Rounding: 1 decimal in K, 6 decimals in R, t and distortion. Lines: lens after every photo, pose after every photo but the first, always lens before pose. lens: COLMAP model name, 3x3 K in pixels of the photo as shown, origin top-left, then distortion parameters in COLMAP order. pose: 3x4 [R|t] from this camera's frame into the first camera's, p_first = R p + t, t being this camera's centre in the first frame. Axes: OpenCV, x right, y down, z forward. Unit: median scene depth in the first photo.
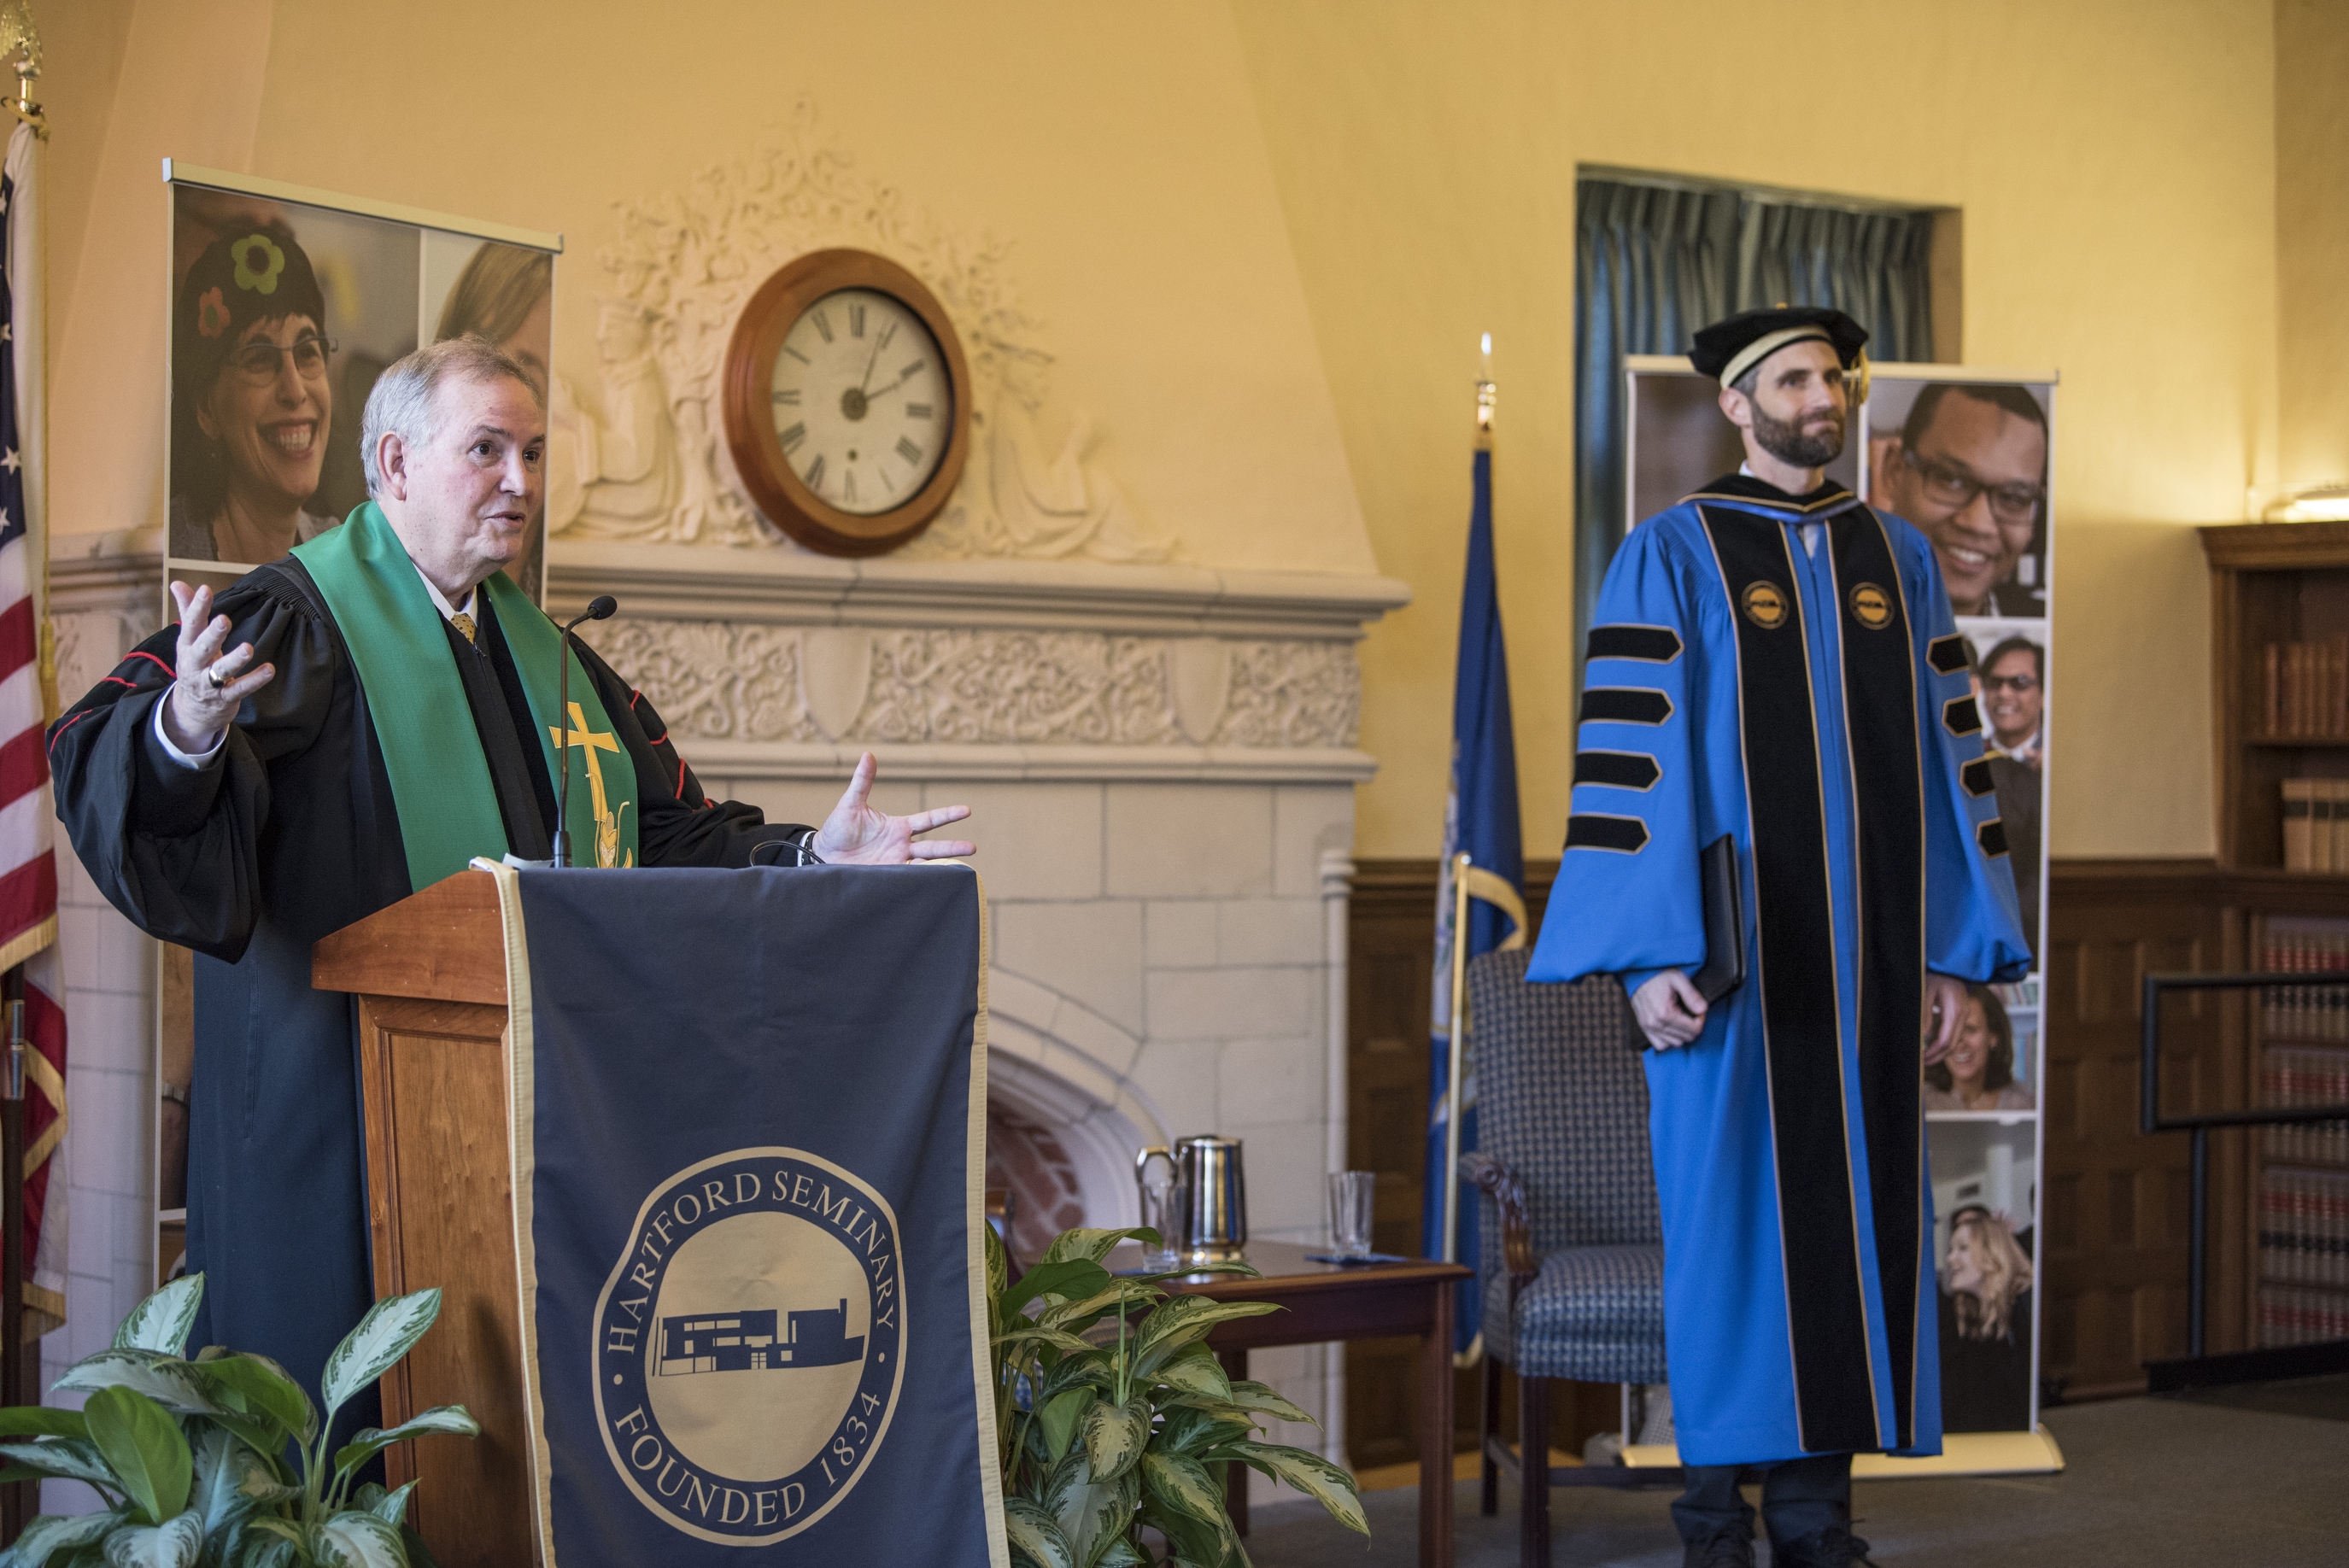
lens RADIAL K [[4683.6, 0, 1174.5], [0, 4683.6, 784.0], [0, 0, 1]] dist [0.065320, 0.388806]
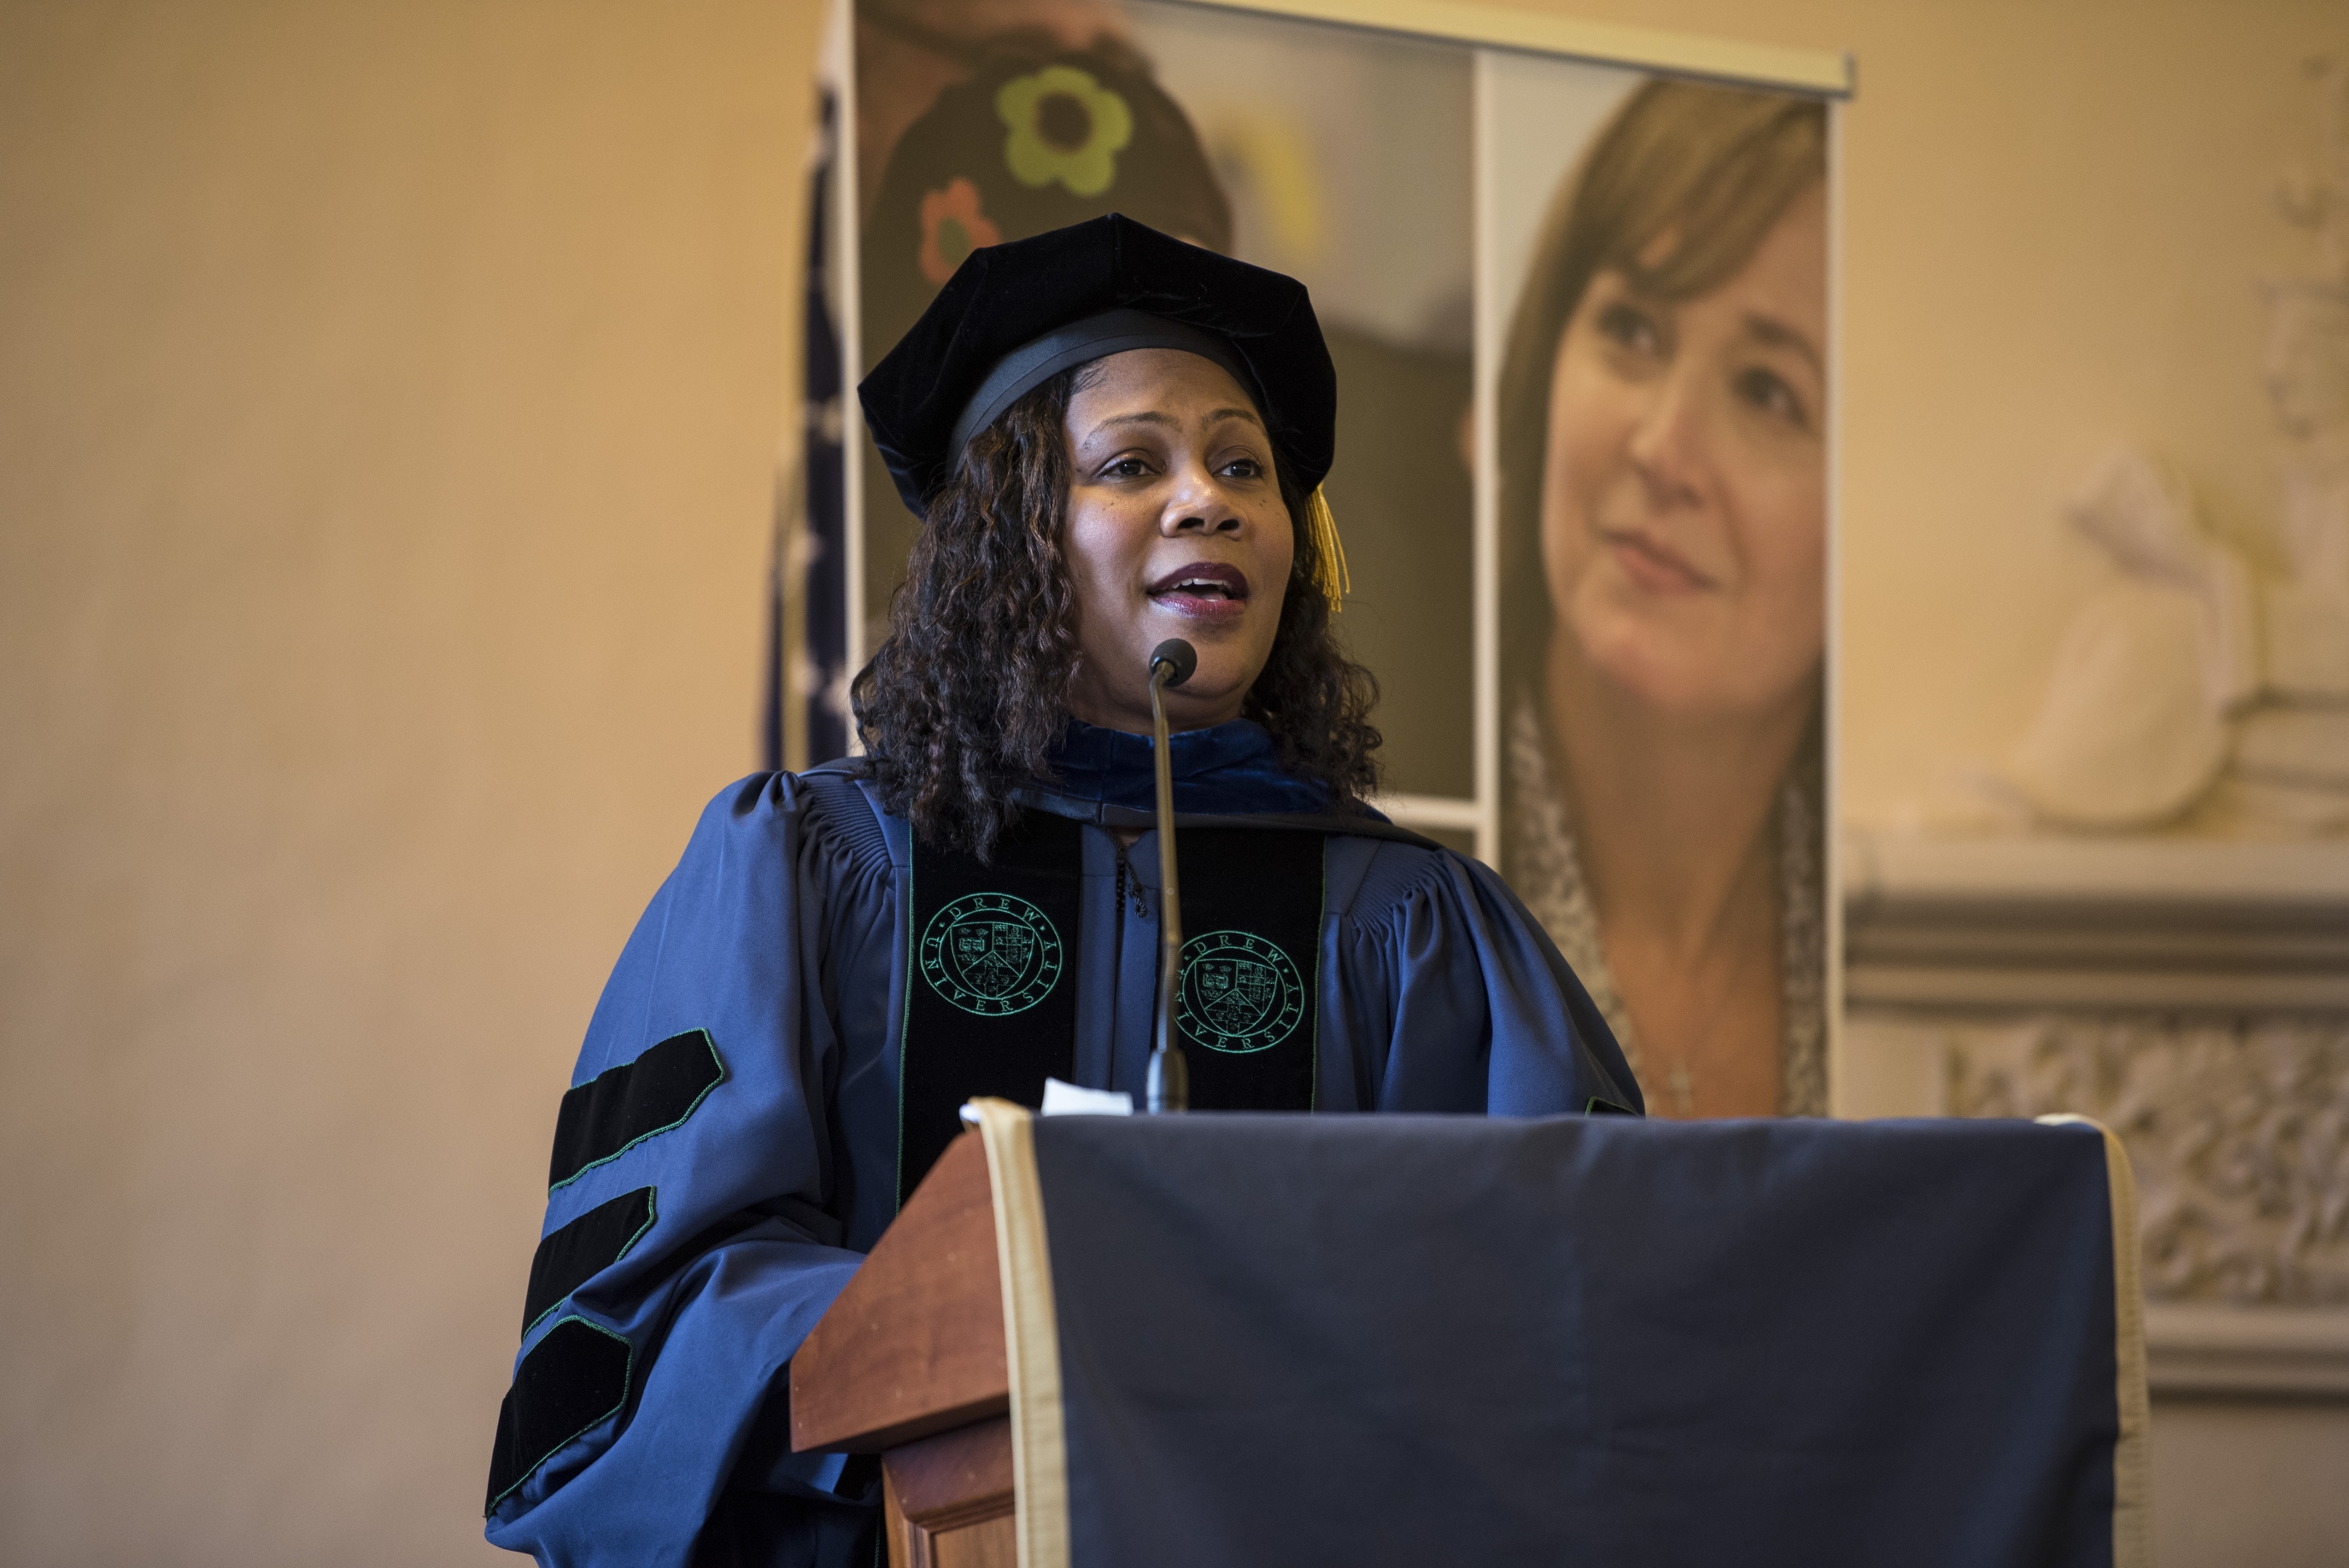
lens RADIAL K [[12932.7, 0, 1173.4], [0, 12932.7, 772.9], [0, 0, 1]] dist [3.068202, -30.401537]
pose [[0.933713, -0.071699, -0.350770, 0.201845], [0.029468, 0.991808, -0.124289, 0.086818], [0.356808, 0.105714, 0.928177, -0.150203]]
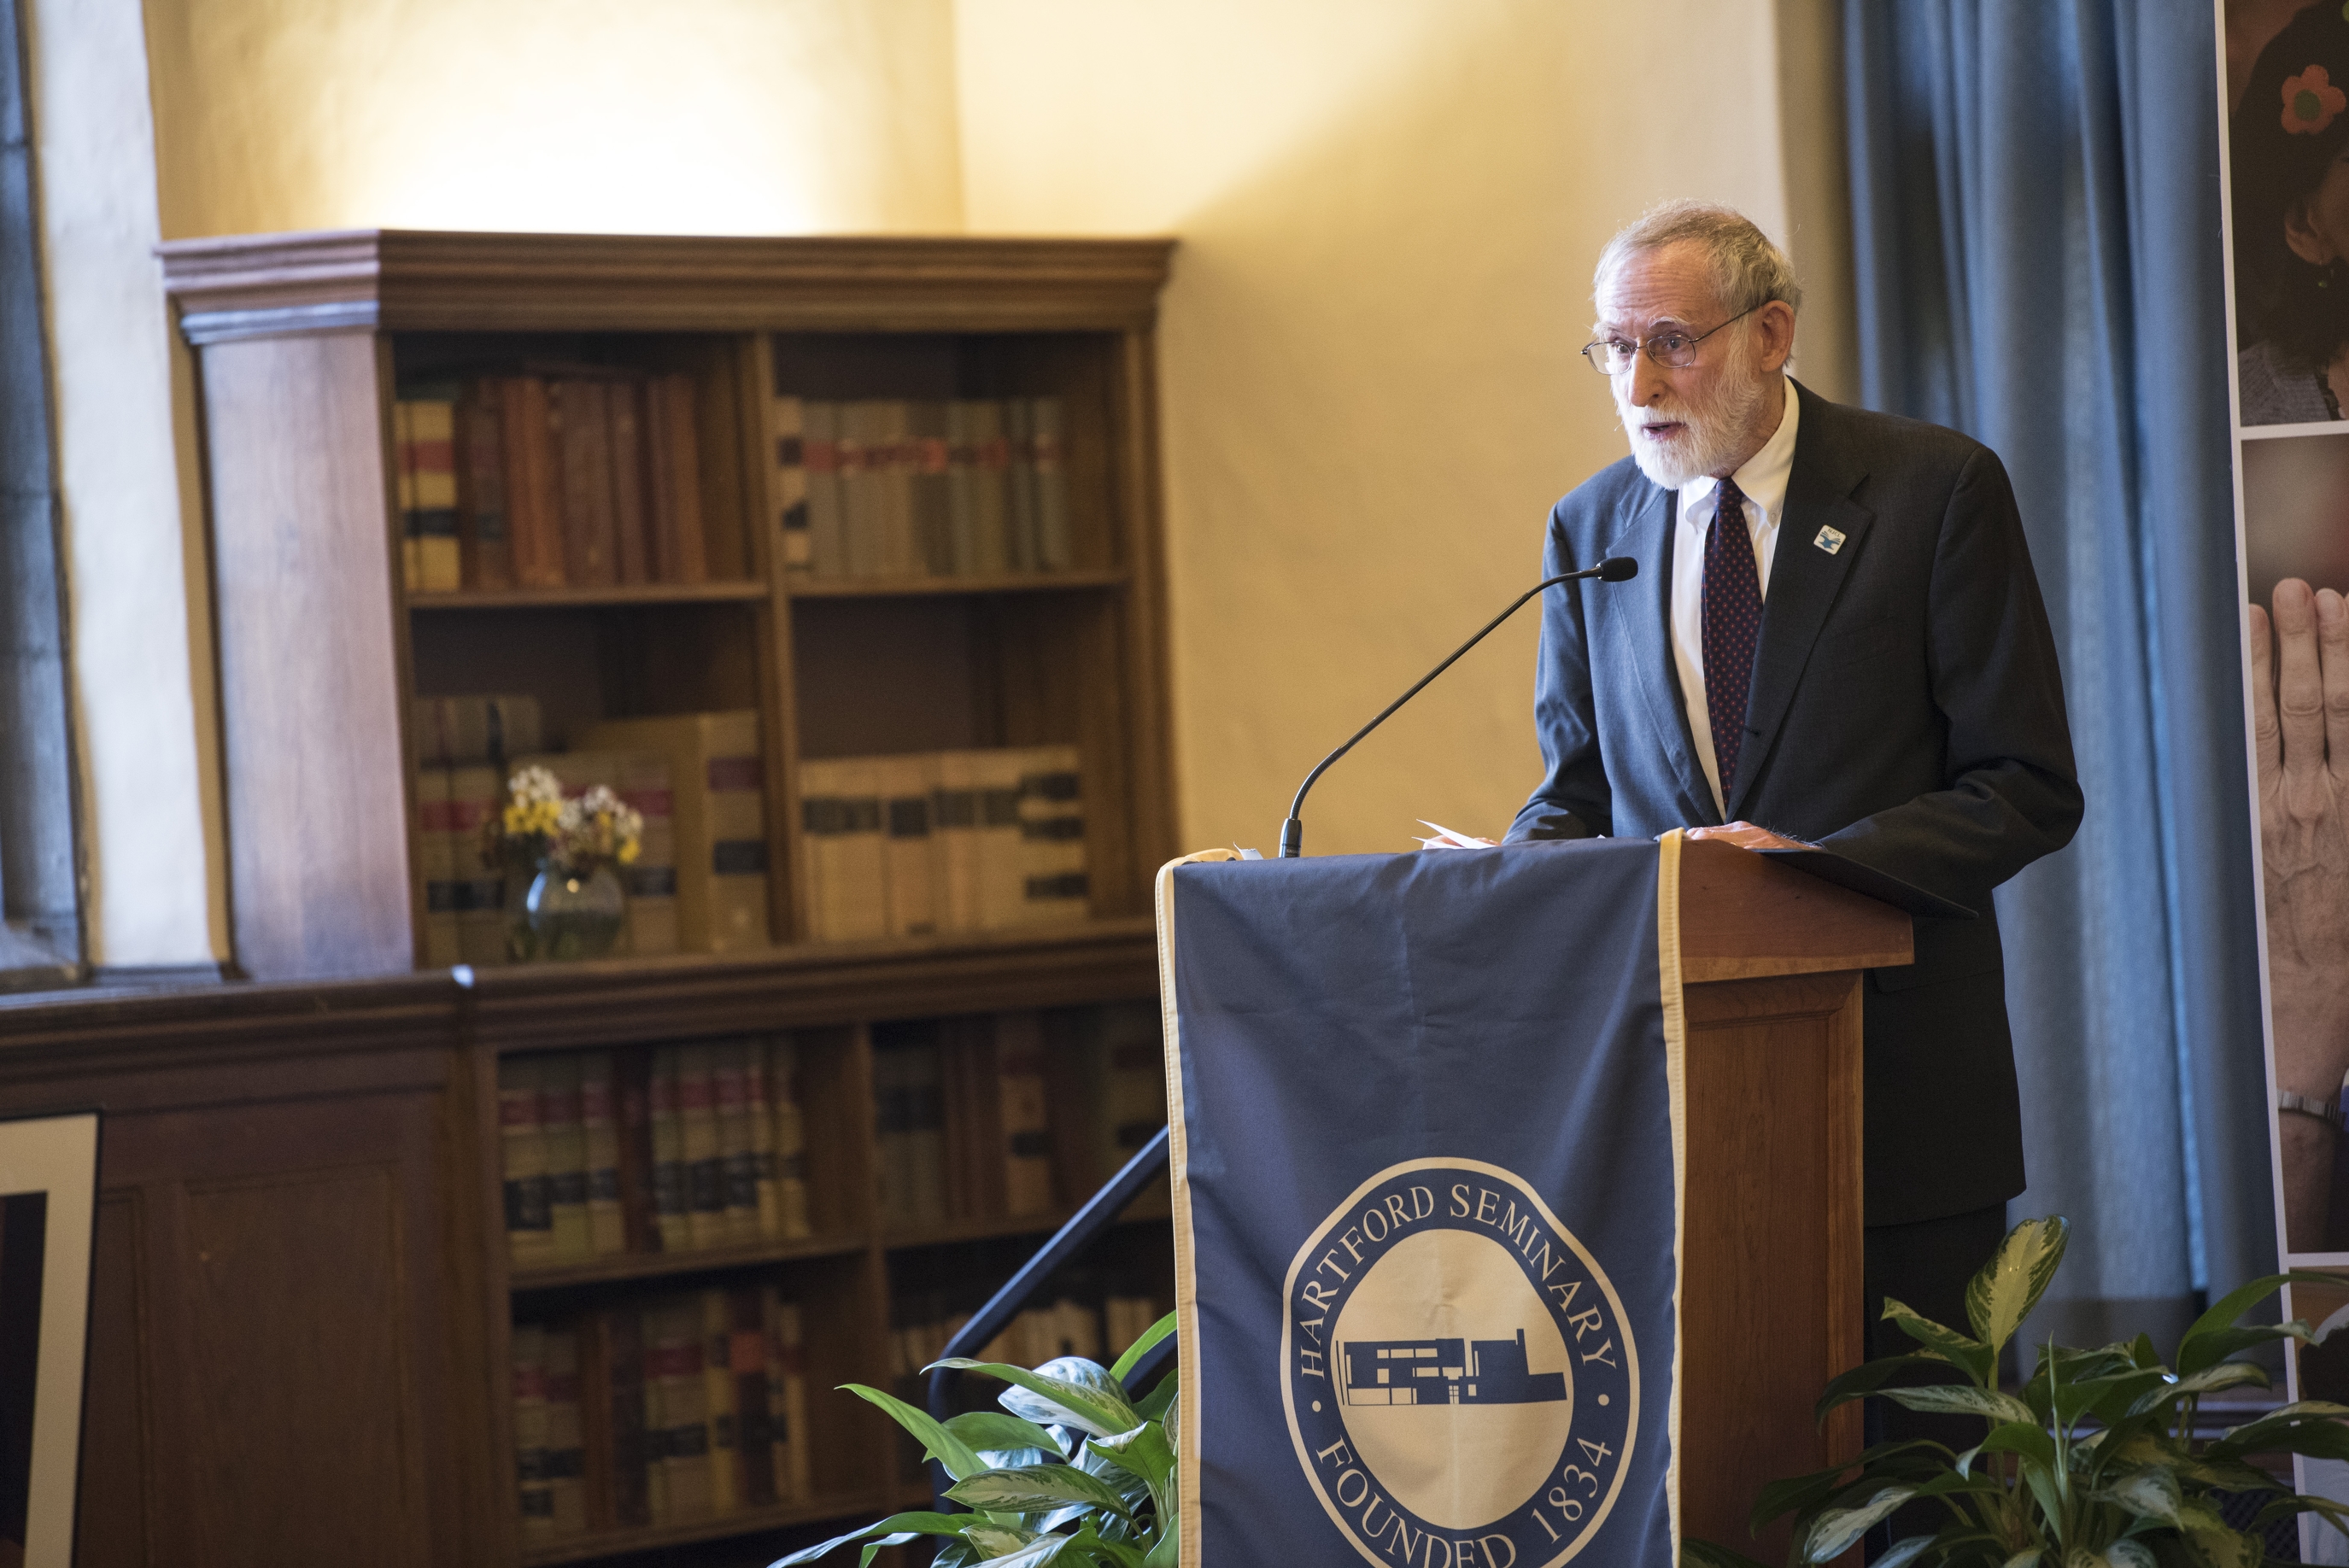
lens RADIAL K [[12932.7, 0, 1173.4], [0, 12932.7, 772.9], [0, 0, 1]] dist [3.068202, -30.401537]
pose [[0.295567, -0.026323, -0.954959, 1.358454], [0.064776, 0.997872, -0.007457, 0.010835], [0.953123, -0.059654, 0.296644, 0.122922]]
